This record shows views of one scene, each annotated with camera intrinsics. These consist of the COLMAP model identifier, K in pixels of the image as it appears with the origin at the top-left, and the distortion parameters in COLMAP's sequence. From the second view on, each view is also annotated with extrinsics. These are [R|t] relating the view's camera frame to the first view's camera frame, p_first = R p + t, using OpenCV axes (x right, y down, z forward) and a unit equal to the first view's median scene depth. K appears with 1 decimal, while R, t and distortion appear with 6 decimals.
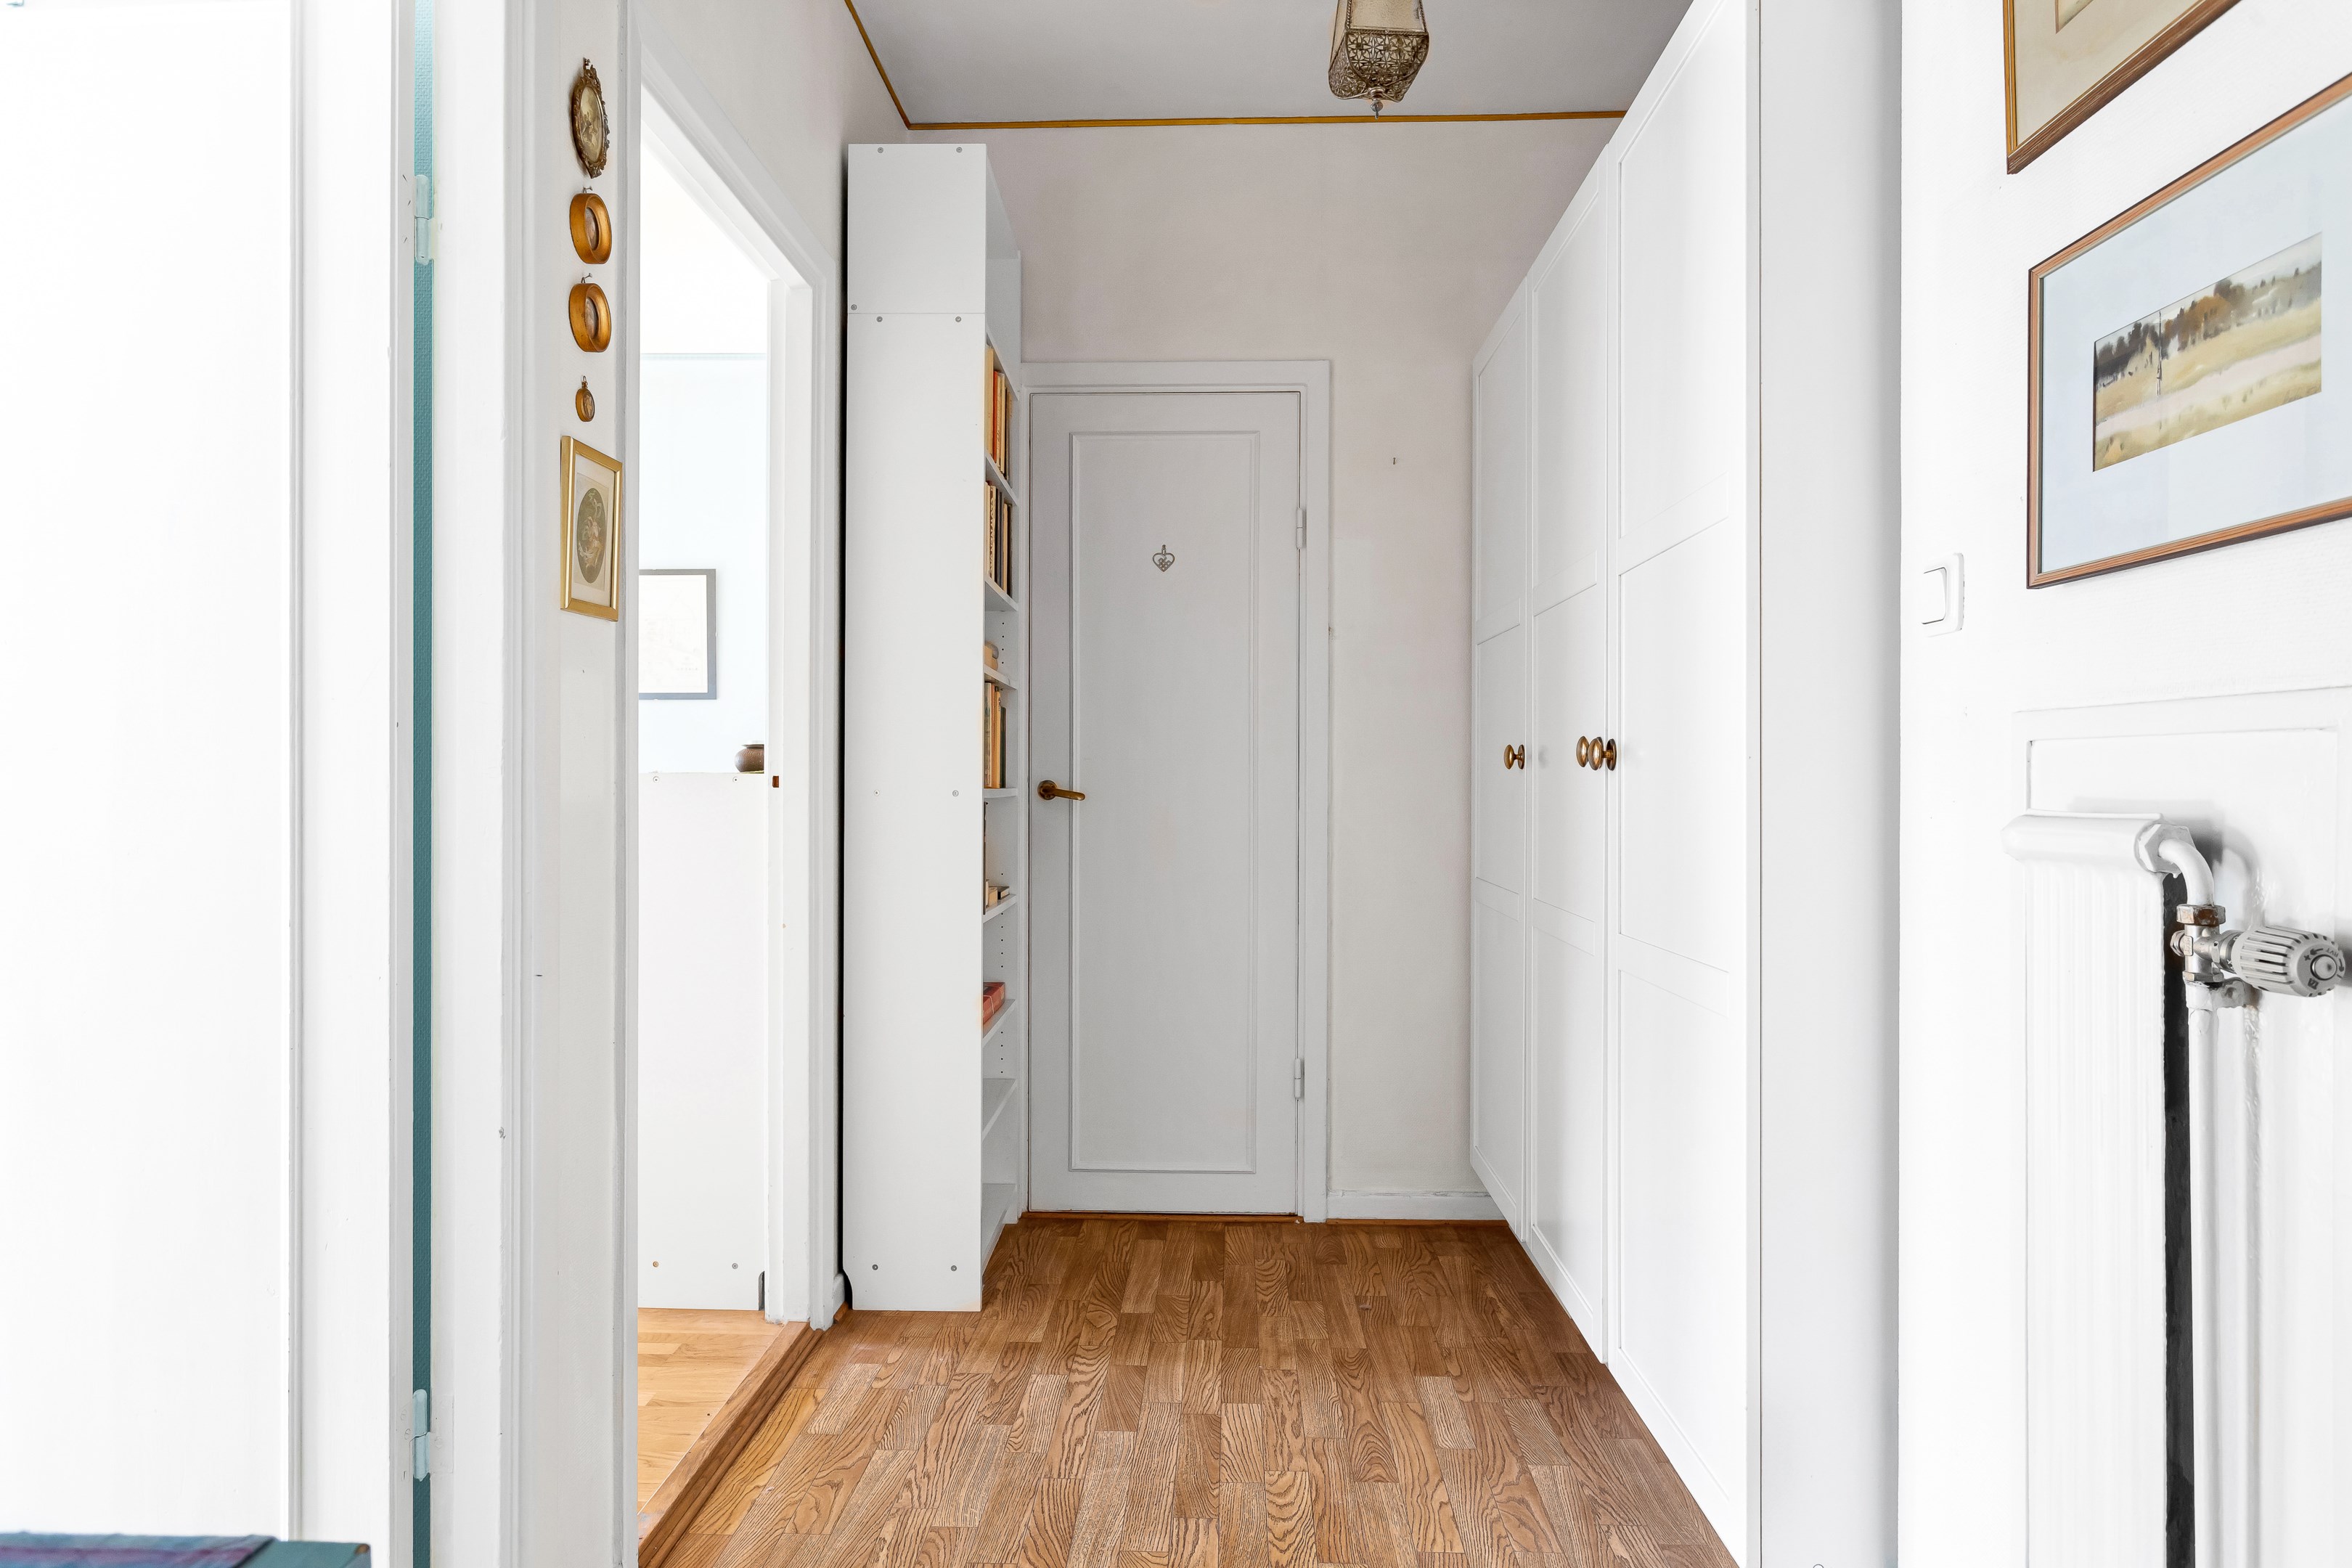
lens RADIAL K [[1436.3, 0, 1169.7], [0, 1436.3, 777.0], [0, 0, 1]] dist [-0.004935, 0.001696]
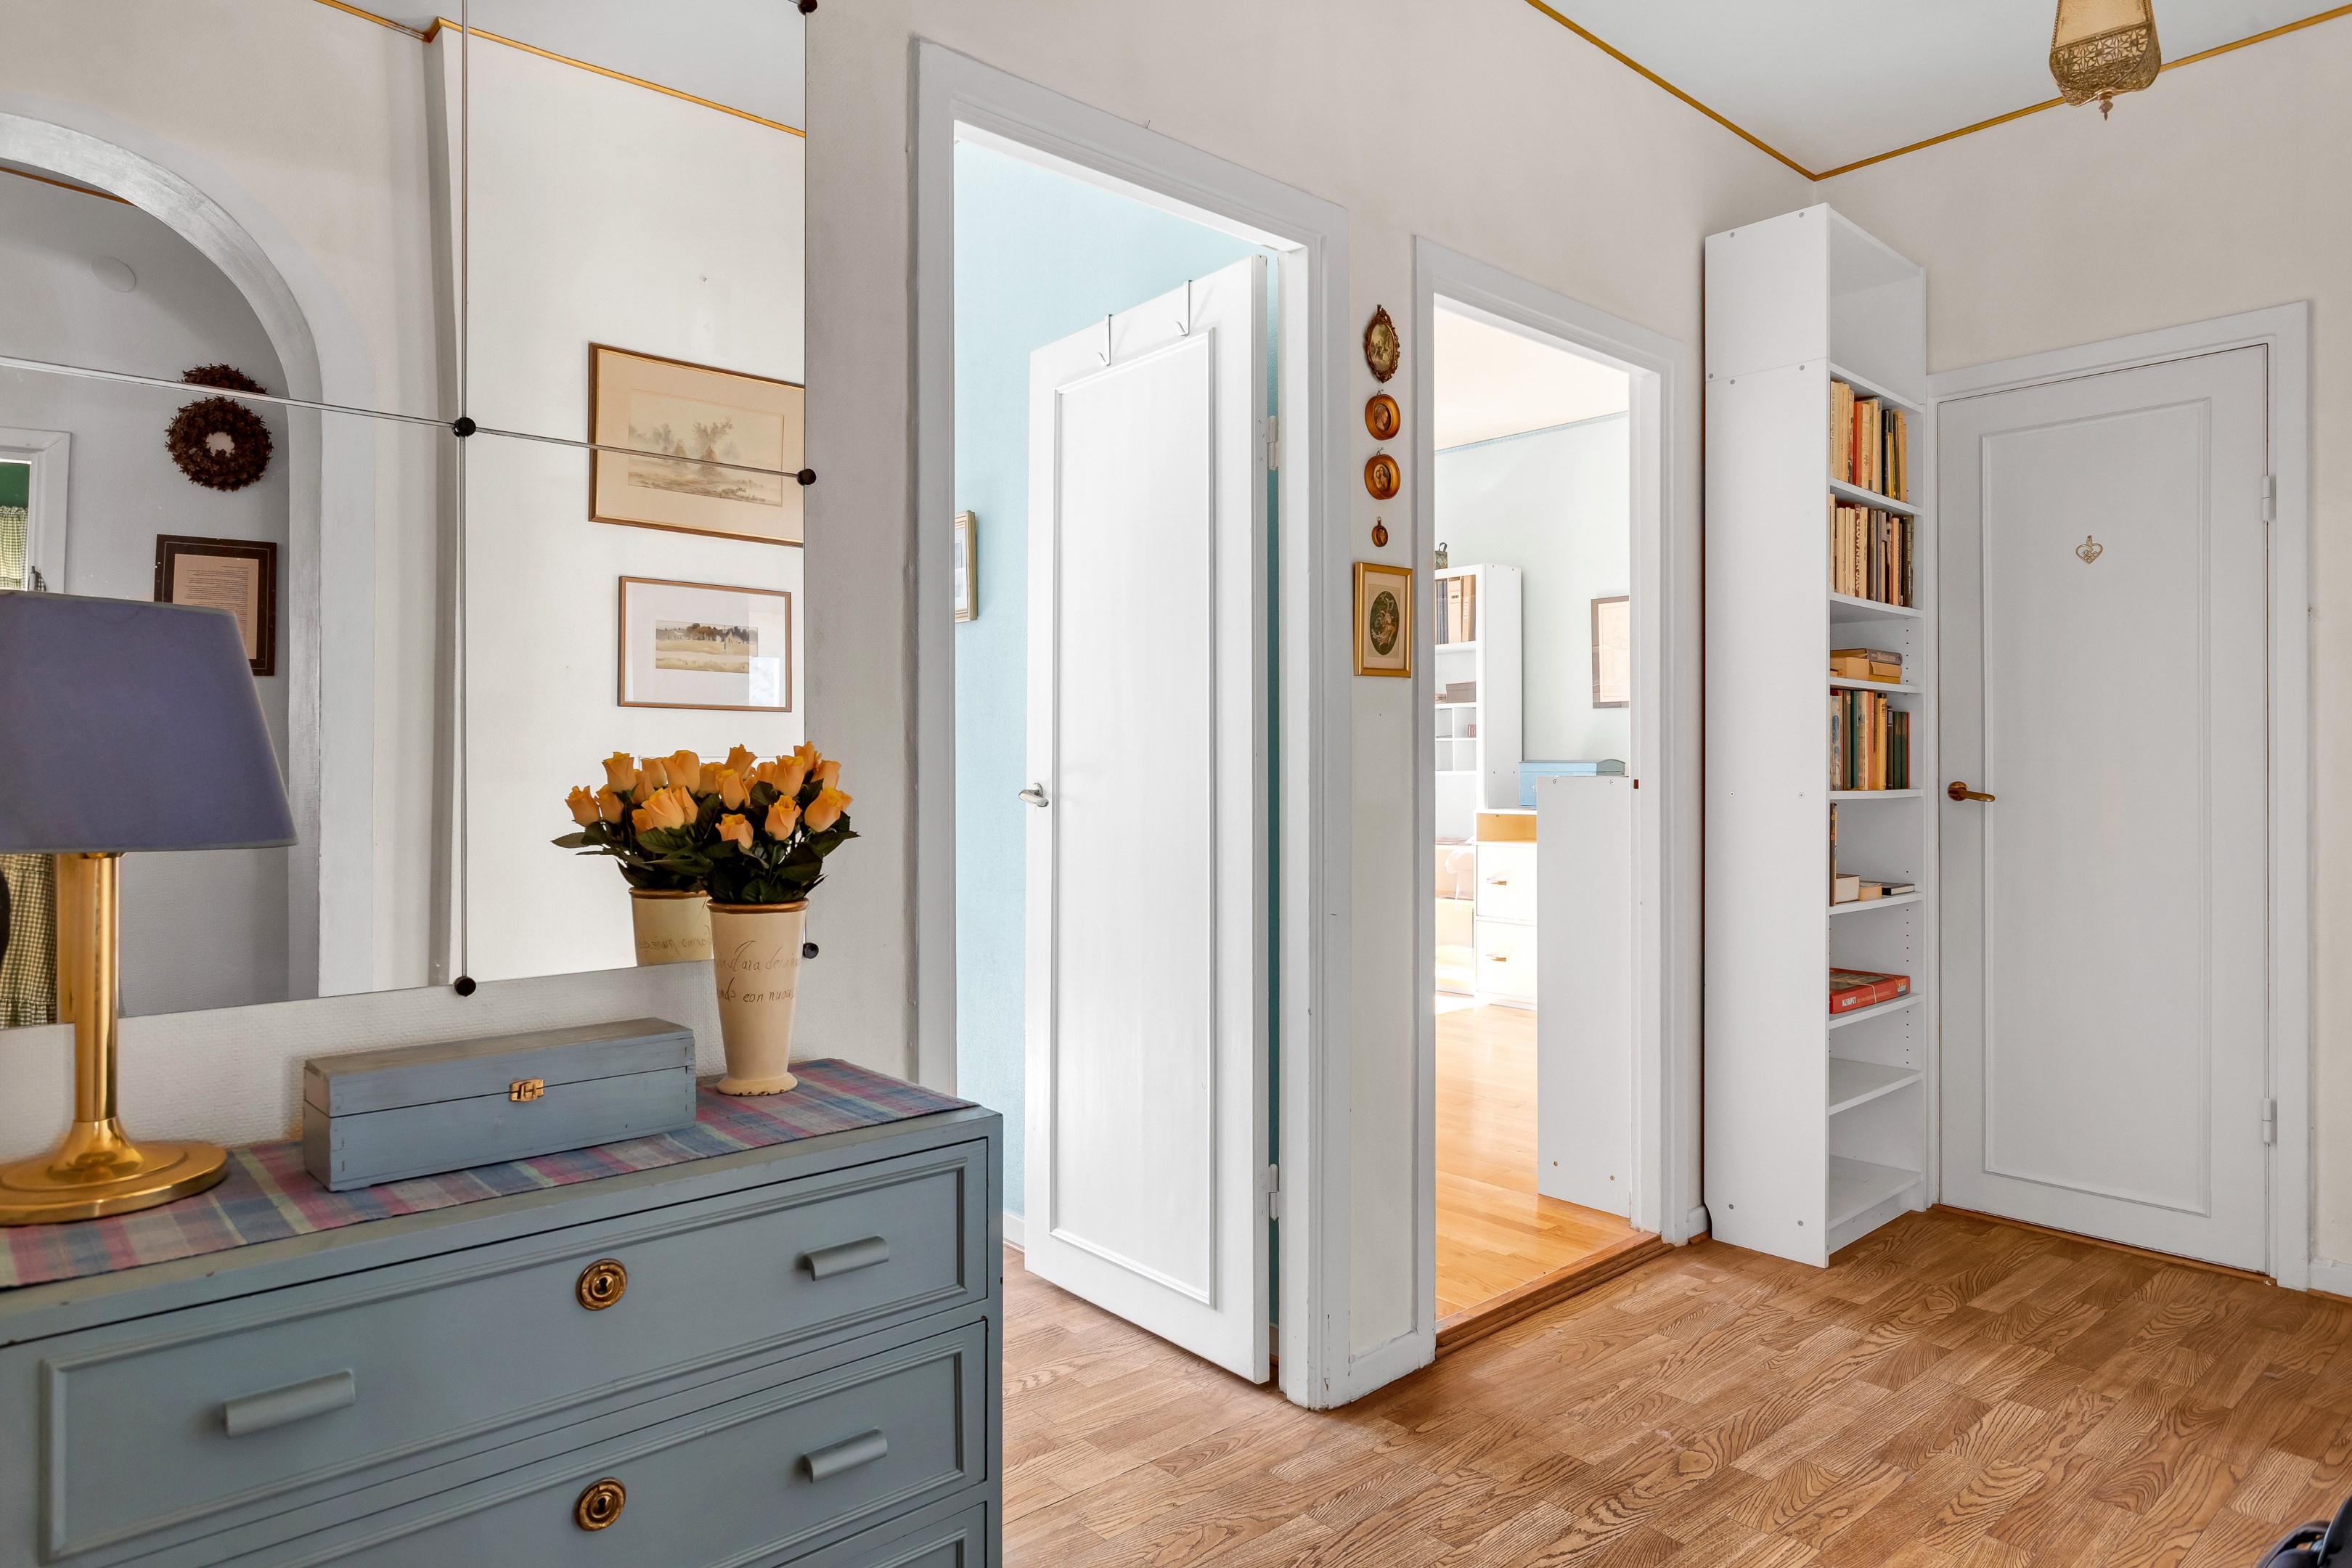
lens RADIAL K [[1383.8, 0, 1172.0], [0, 1383.8, 758.9], [0, 0, 1]] dist [-0.004685, 0.001139]
pose [[0.690527, -0.007258, -0.723270, 0.317900], [0.003564, 0.999972, -0.006633, -0.012552], [0.723298, 0.002003, 0.690533, -0.098382]]
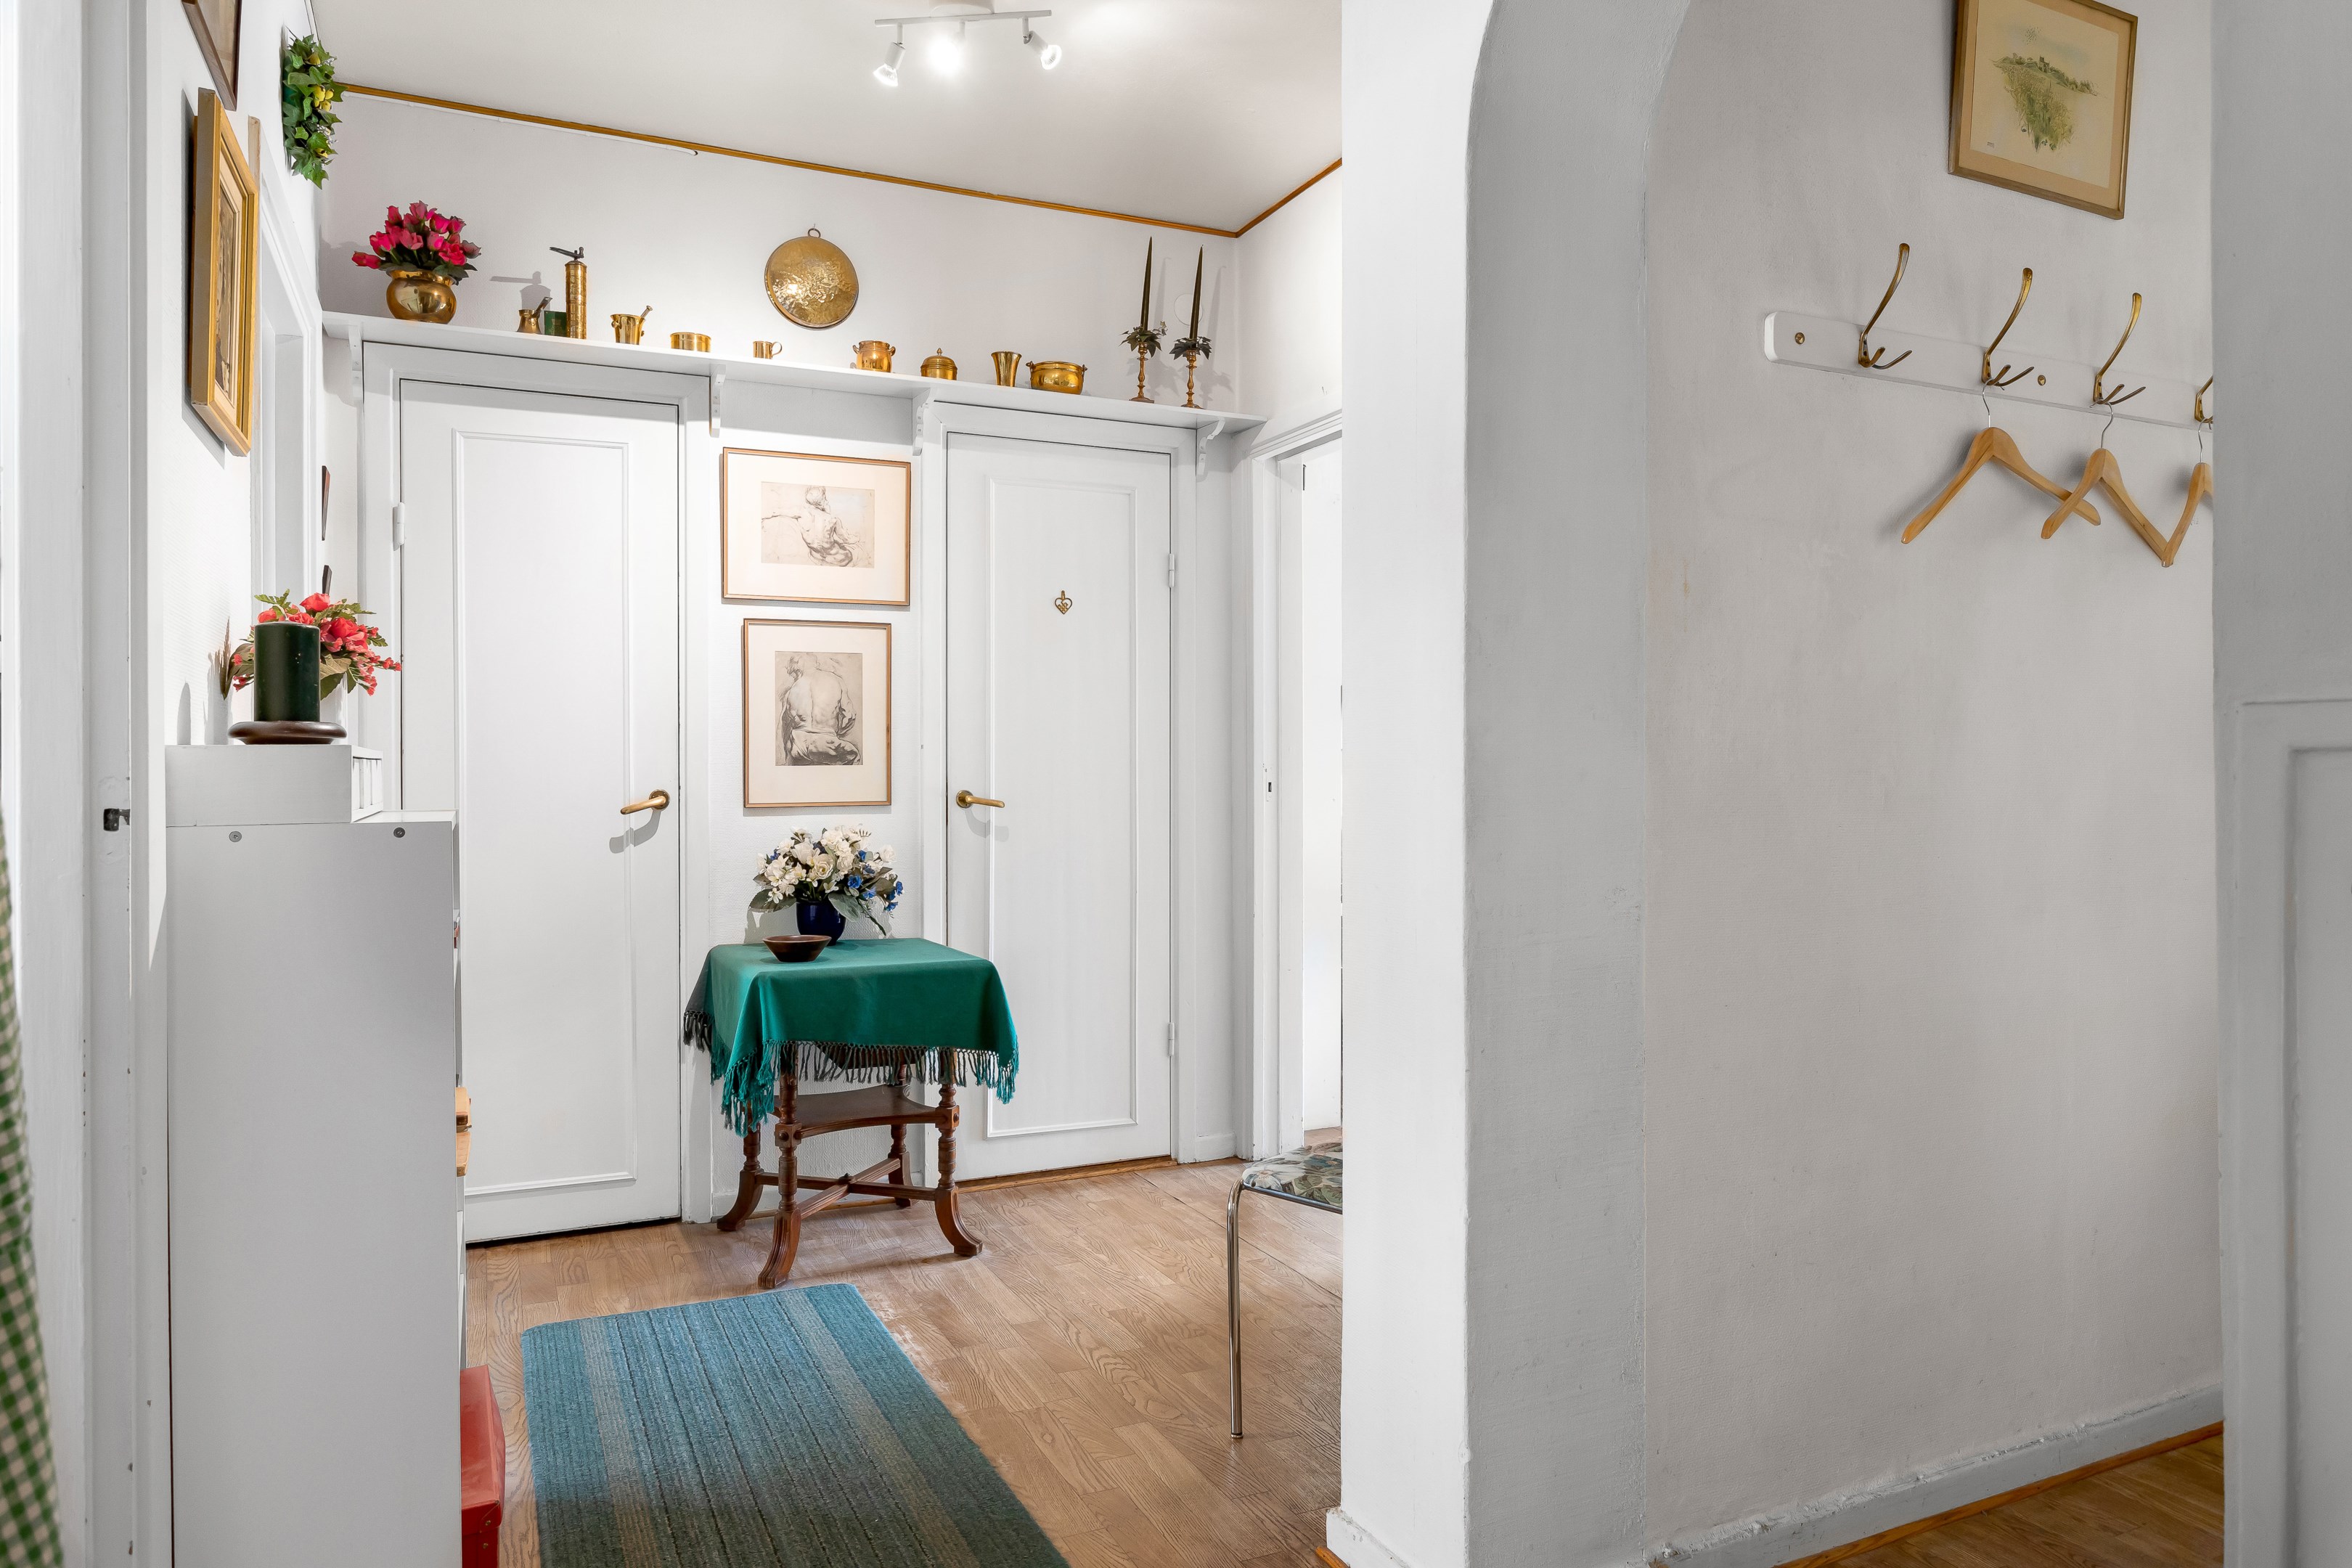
lens RADIAL K [[1516.0, 0, 1176.2], [0, 1516.0, 783.0], [0, 0, 1]] dist [-0.001360, -0.000195]
pose [[-0.885623, -0.002438, -0.464399, 0.404589], [-0.002977, 0.999995, 0.000428, -0.006543], [0.464396, 0.001761, -0.885626, 1.974552]]
